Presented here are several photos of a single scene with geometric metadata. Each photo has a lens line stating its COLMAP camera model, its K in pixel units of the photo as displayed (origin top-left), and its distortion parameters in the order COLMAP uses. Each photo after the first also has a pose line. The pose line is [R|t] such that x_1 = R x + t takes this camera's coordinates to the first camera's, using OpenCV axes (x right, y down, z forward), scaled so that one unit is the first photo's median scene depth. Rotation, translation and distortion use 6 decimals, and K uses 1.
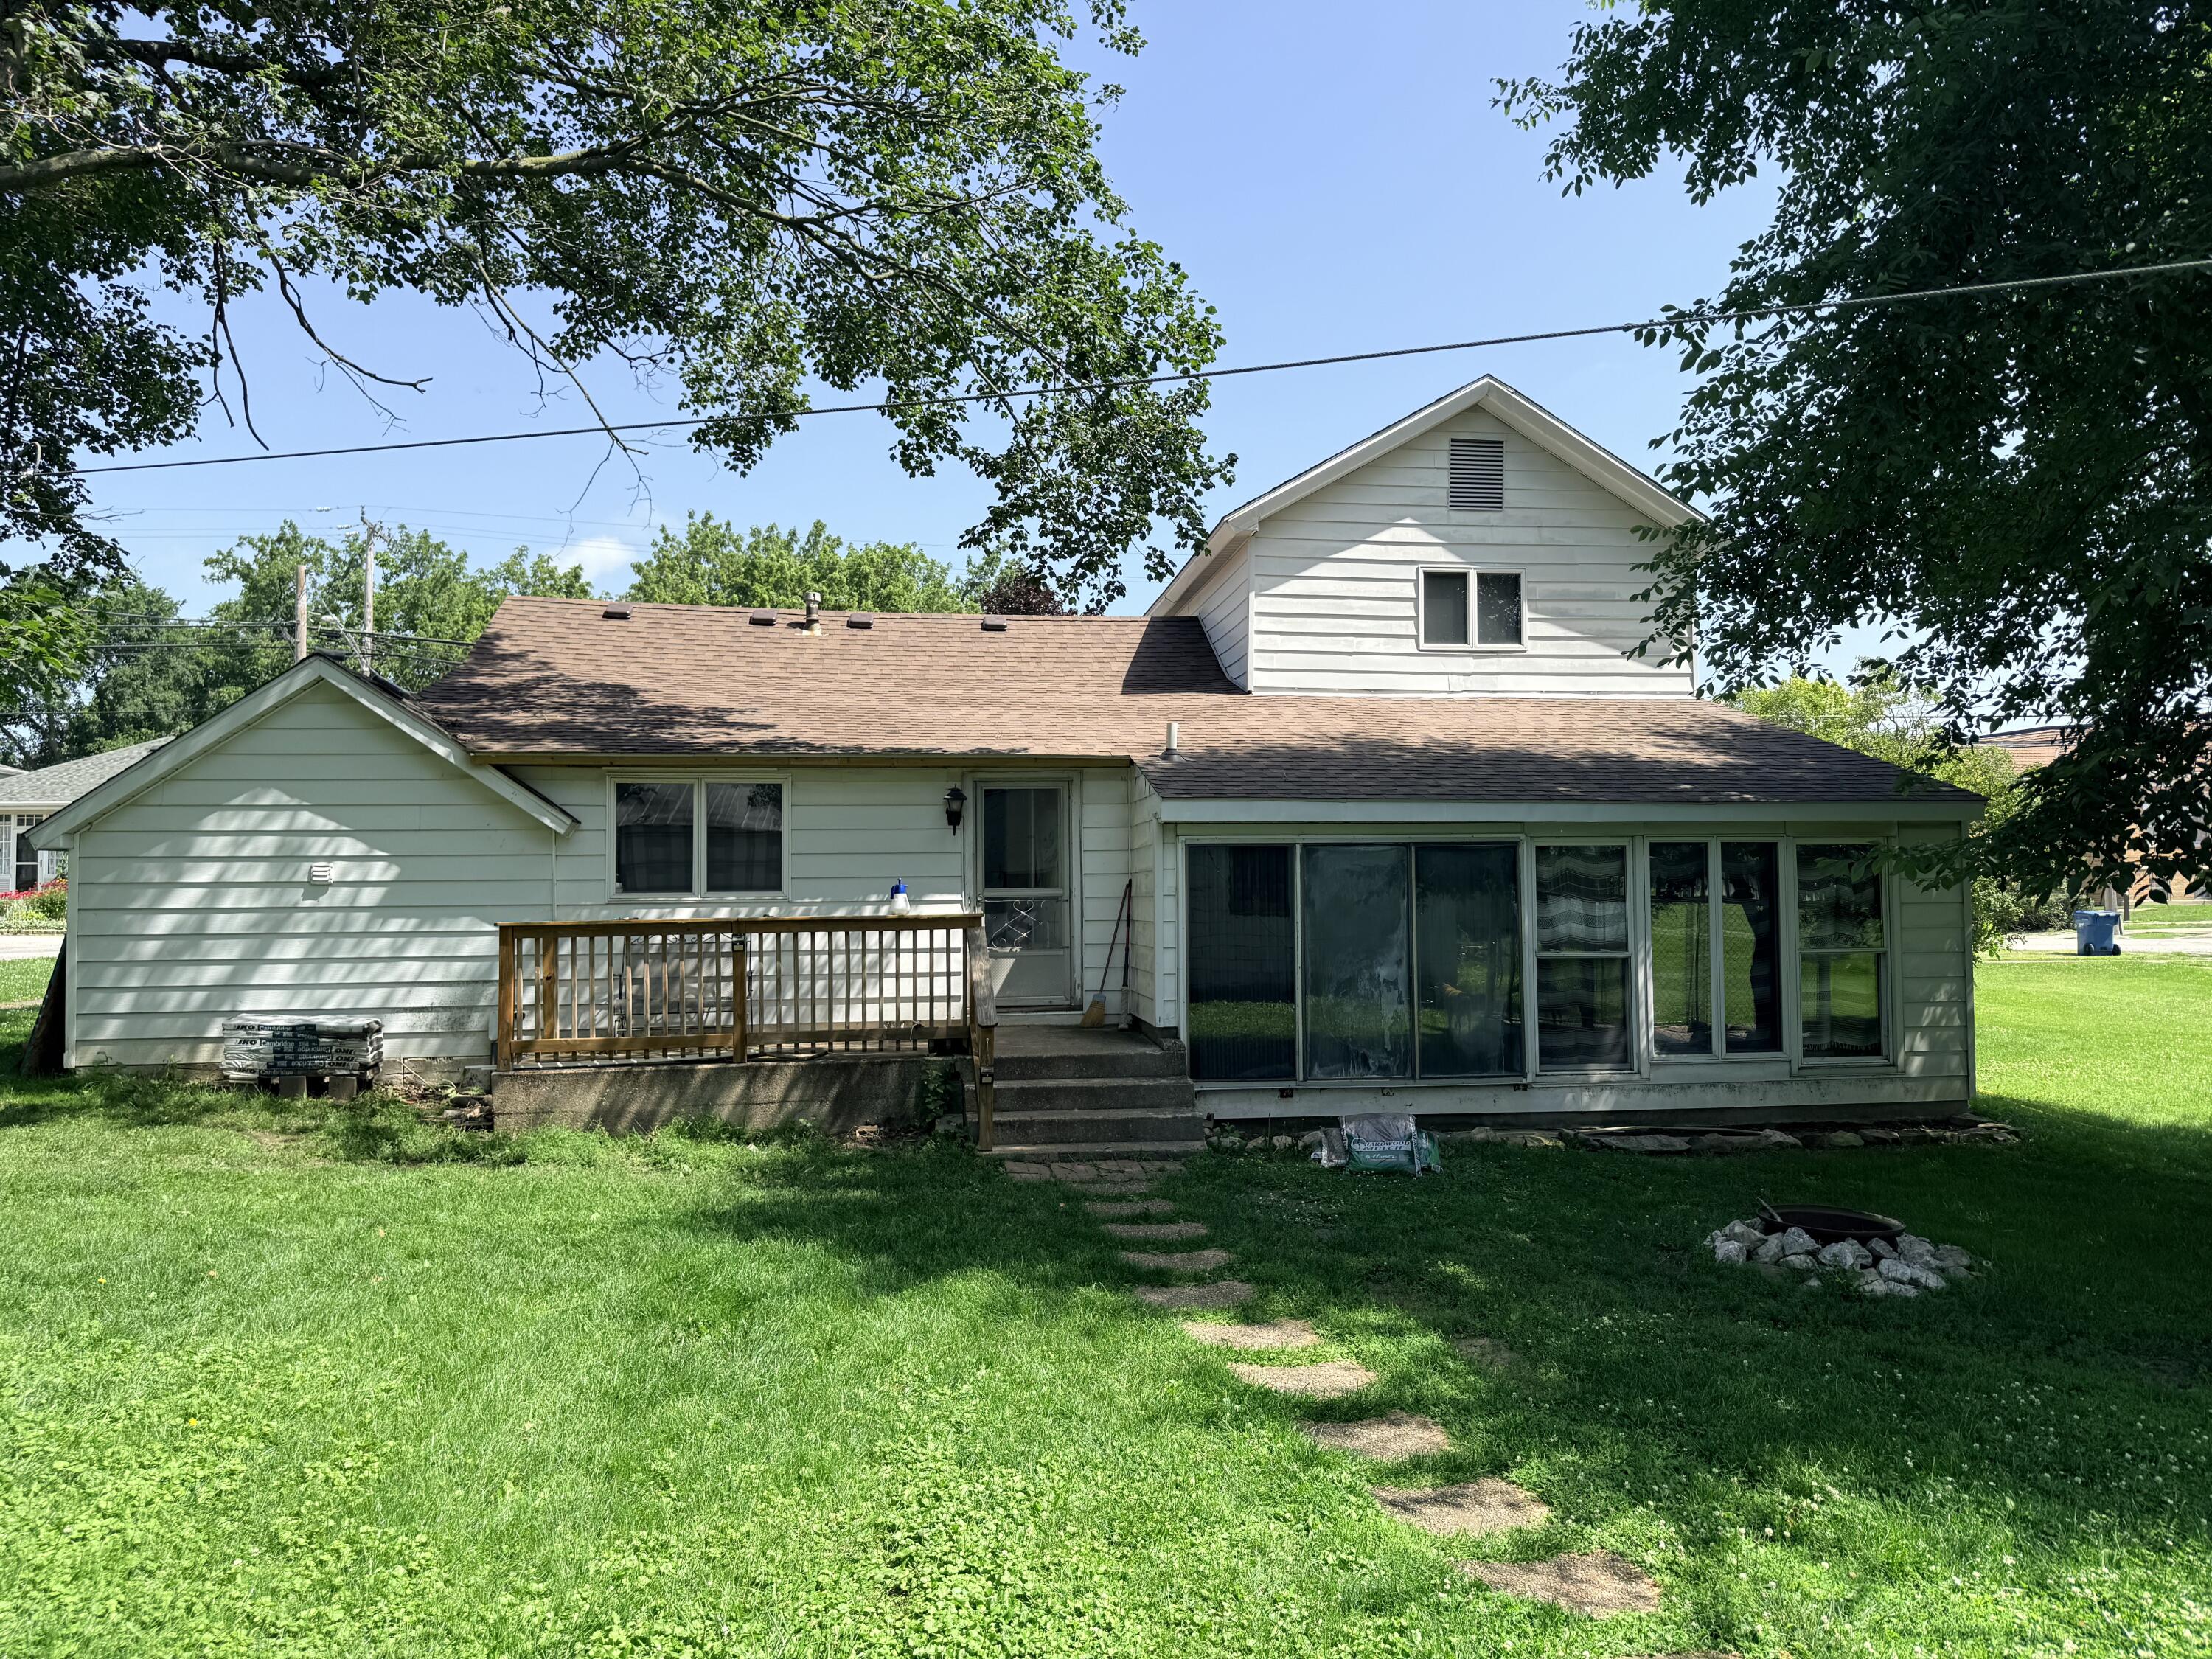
lens RADIAL K [[1556.7, 0, 1097.0], [0, 1556.7, 818.8], [0, 0, 1]] dist [0.061805, -0.078144]
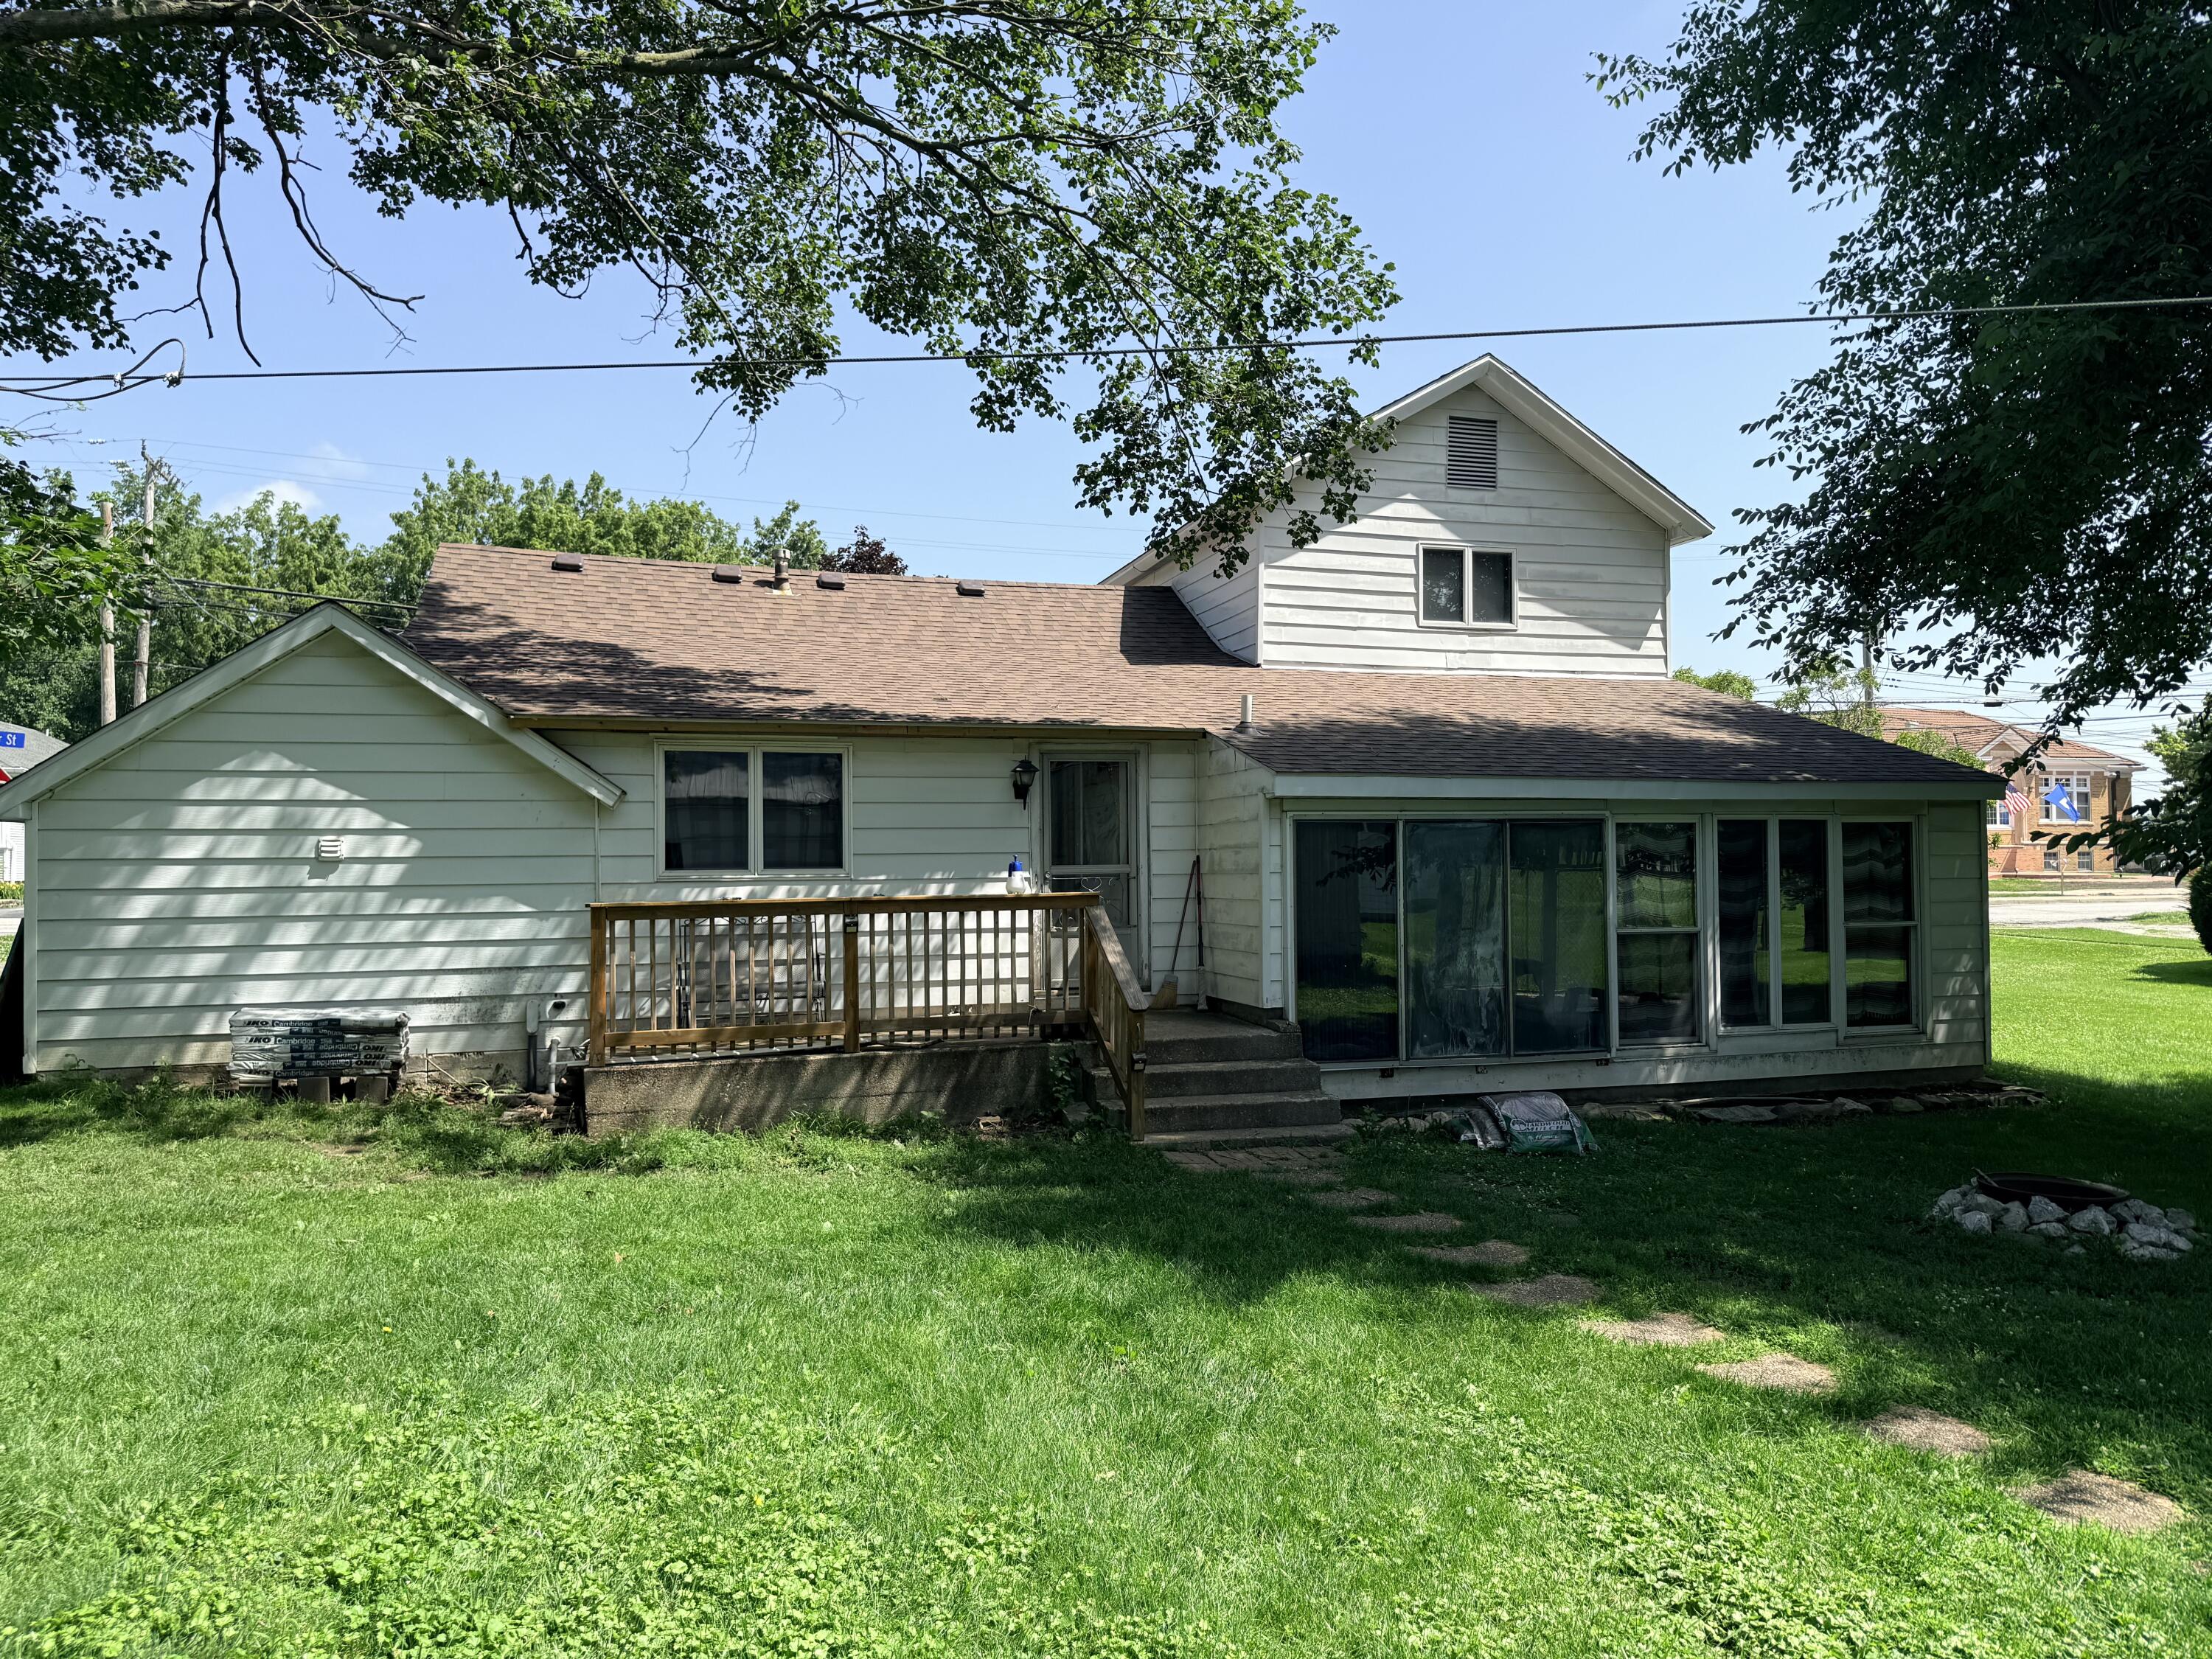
lens RADIAL K [[1556.7, 0, 1105.5], [0, 1556.7, 822.7], [0, 0, 1]] dist [0.061805, -0.078144]
pose [[0.987190, 0.003910, 0.159502, -0.204927], [-0.007026, 0.999795, 0.018973, 0.000025], [-0.159396, -0.019851, 0.987015, 0.054197]]
